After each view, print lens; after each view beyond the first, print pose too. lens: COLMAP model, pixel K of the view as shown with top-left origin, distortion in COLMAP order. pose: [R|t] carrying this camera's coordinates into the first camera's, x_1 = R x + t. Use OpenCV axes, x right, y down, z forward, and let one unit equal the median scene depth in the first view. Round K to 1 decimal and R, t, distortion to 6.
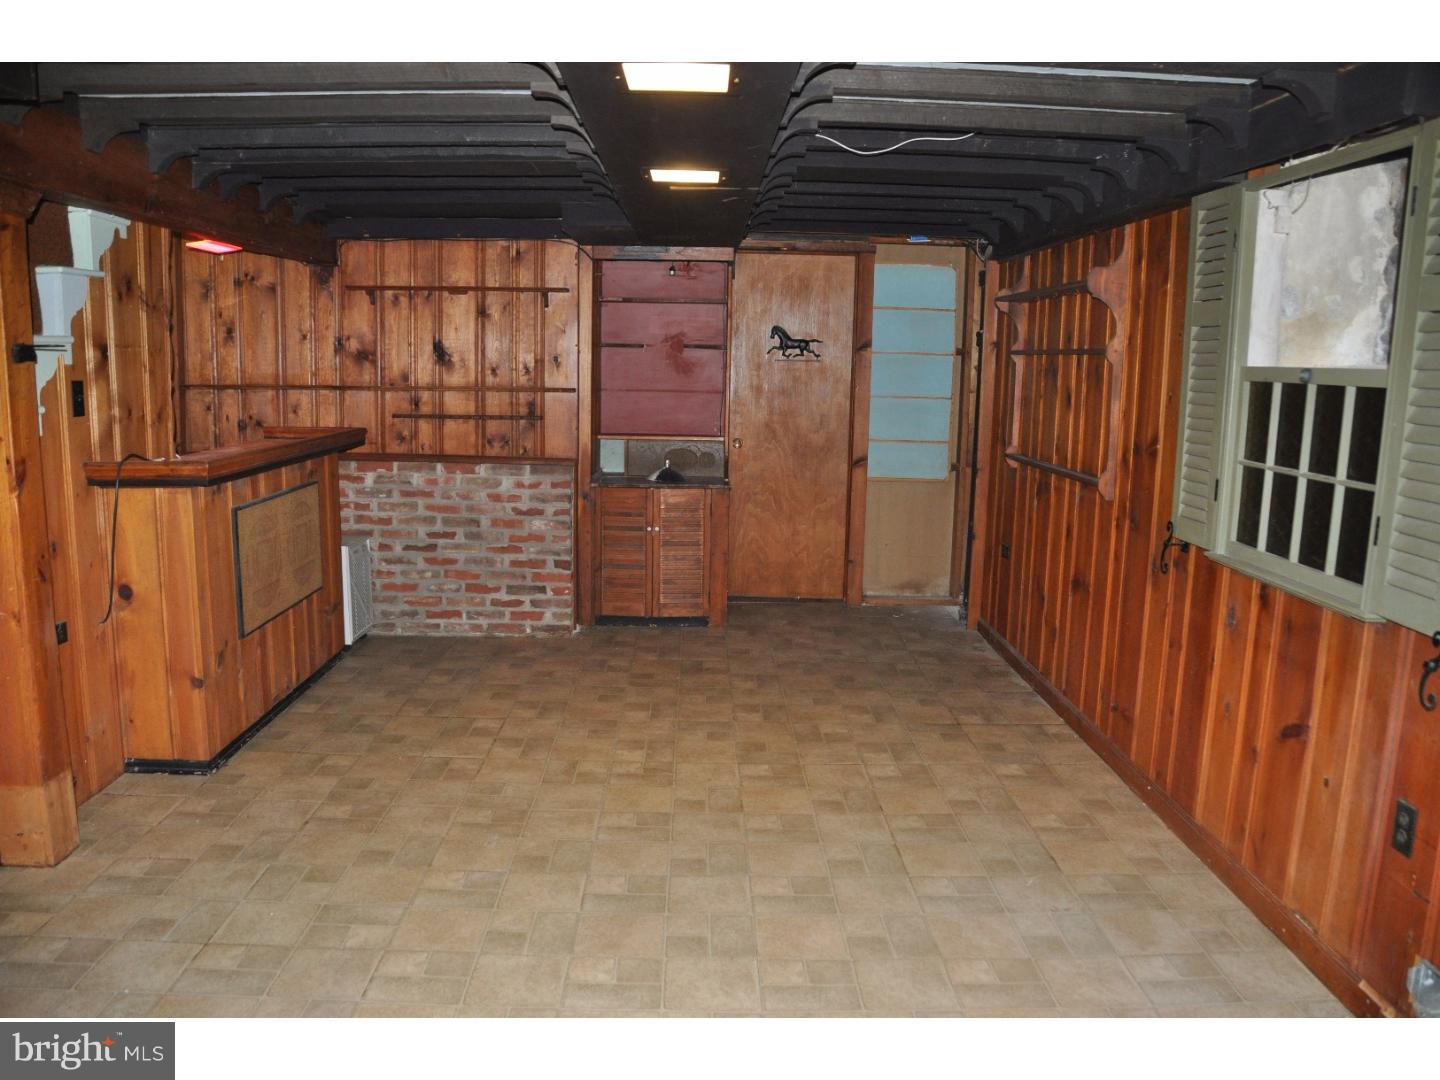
lens RADIAL K [[1162.6, 0, 720.0], [0, 1162.6, 540.0], [0, 0, 1]] dist [-0.053056, 0.002176]
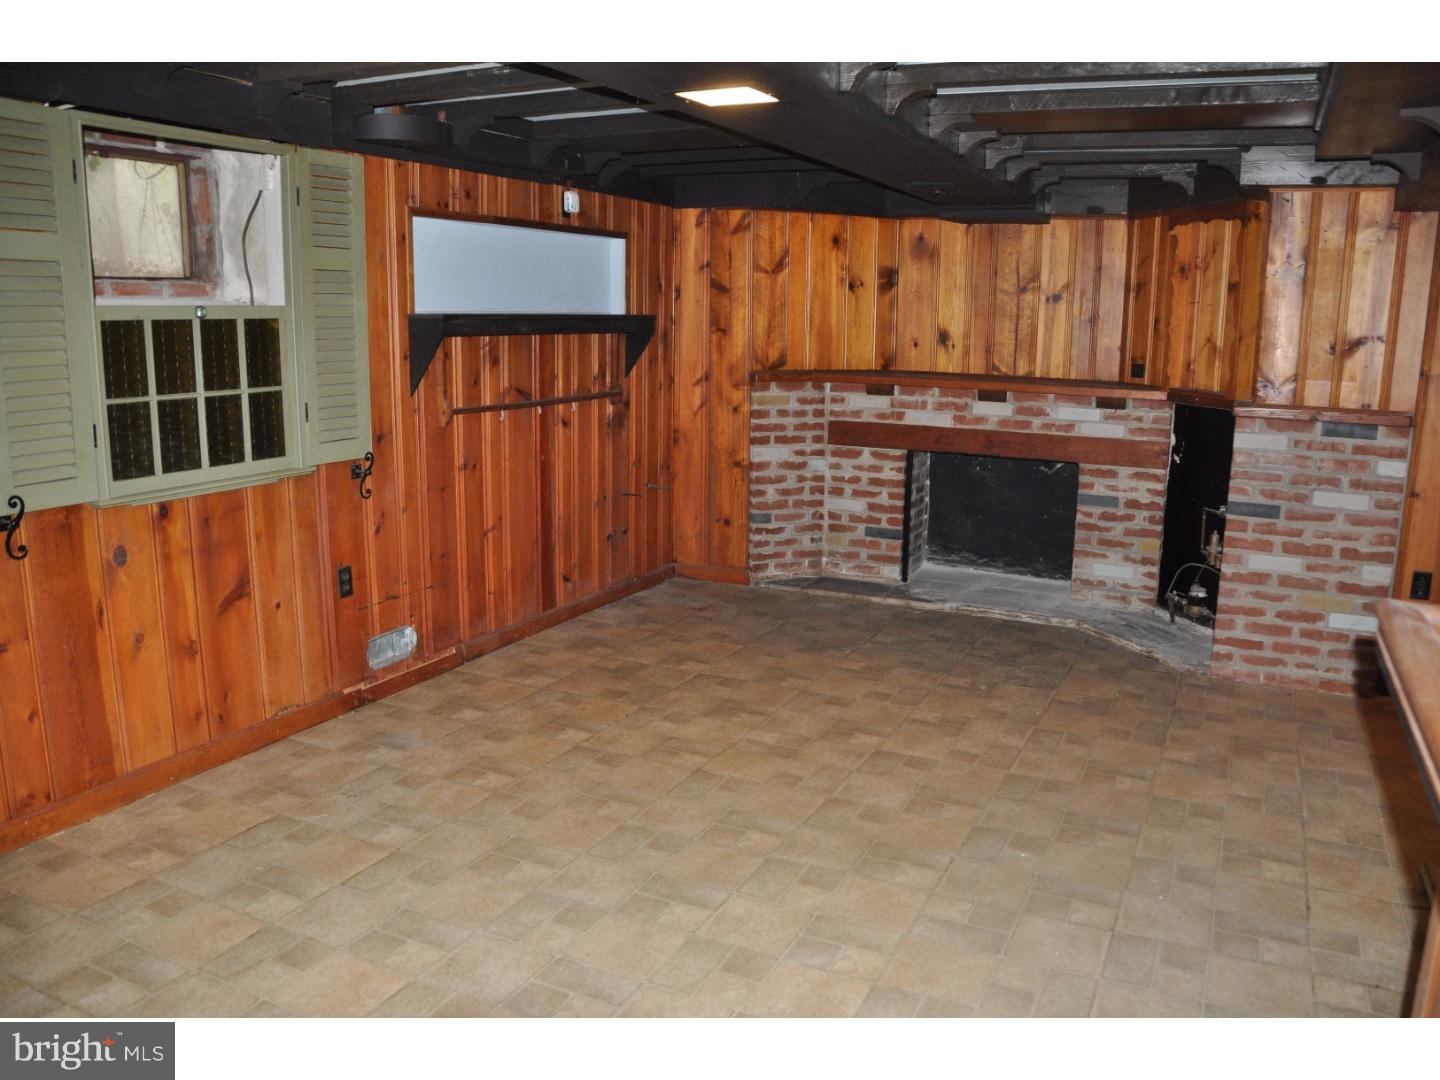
lens RADIAL K [[1162.6, 0, 720.0], [0, 1162.6, 540.0], [0, 0, 1]] dist [-0.053056, 0.002176]
pose [[-0.892837, -0.103748, 0.438267, -0.557106], [0.053978, 0.941443, 0.332825, -0.301347], [-0.447133, 0.320815, -0.834955, 1.904978]]
